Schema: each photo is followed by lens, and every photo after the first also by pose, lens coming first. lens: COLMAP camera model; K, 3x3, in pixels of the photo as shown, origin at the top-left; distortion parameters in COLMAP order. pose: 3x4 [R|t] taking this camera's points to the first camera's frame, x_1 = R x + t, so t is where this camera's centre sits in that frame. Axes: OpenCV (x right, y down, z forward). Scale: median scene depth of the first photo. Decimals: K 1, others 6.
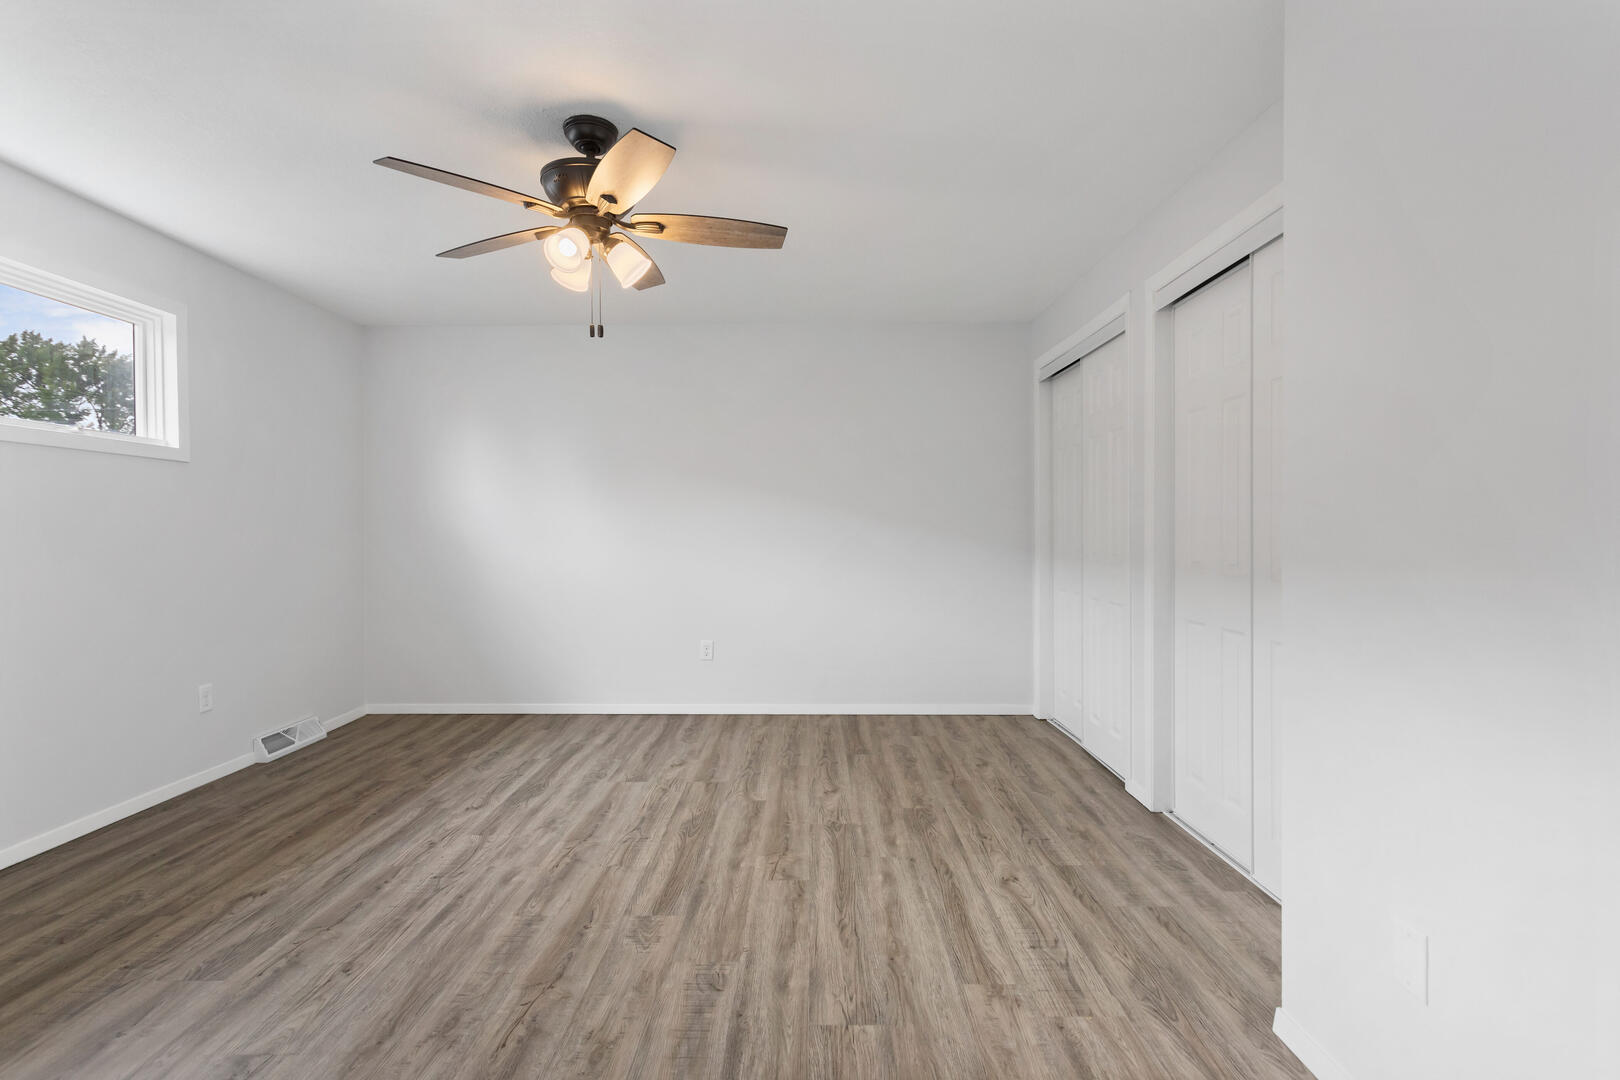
lens RADIAL K [[787.7, 0, 810.0], [0, 787.7, 540.0], [0, 0, 1]] dist [0.002300, -0.000069]
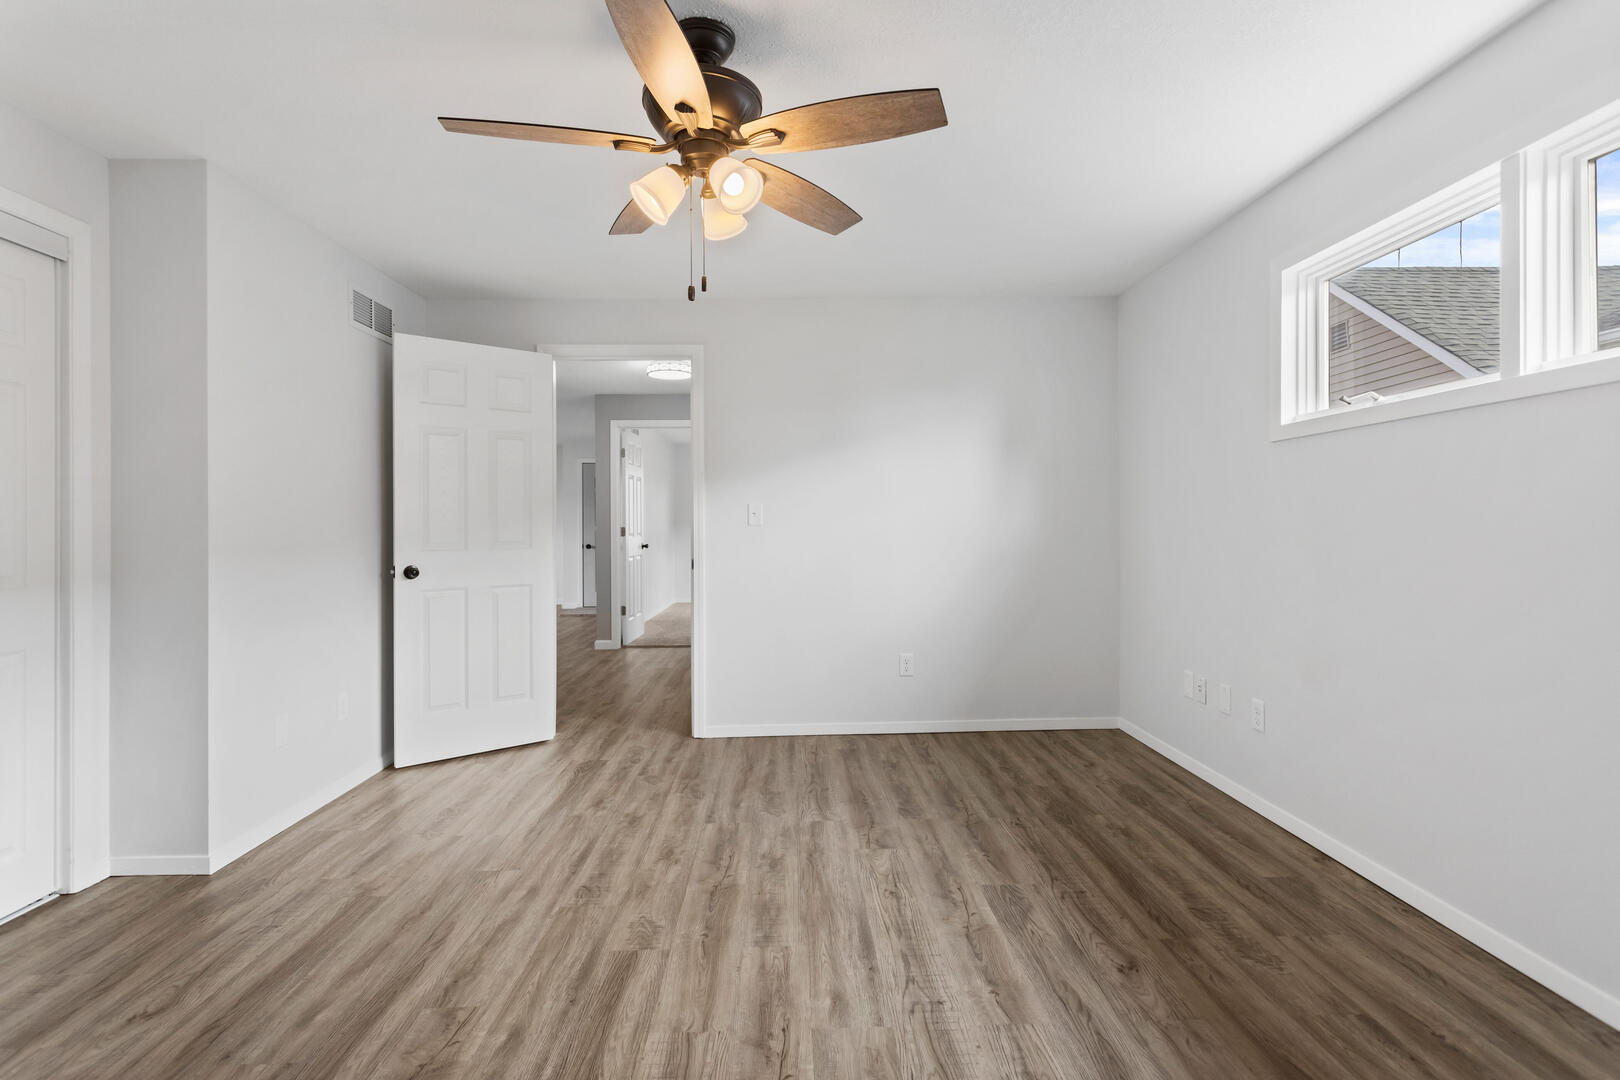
lens RADIAL K [[787.7, 0, 810.0], [0, 787.7, 540.0], [0, 0, 1]] dist [0.002300, -0.000069]
pose [[-0.999372, 0.012744, -0.033072, -0.385655], [0.011814, 0.999533, 0.028167, -0.023770], [0.033415, 0.027758, -0.999056, 1.958474]]
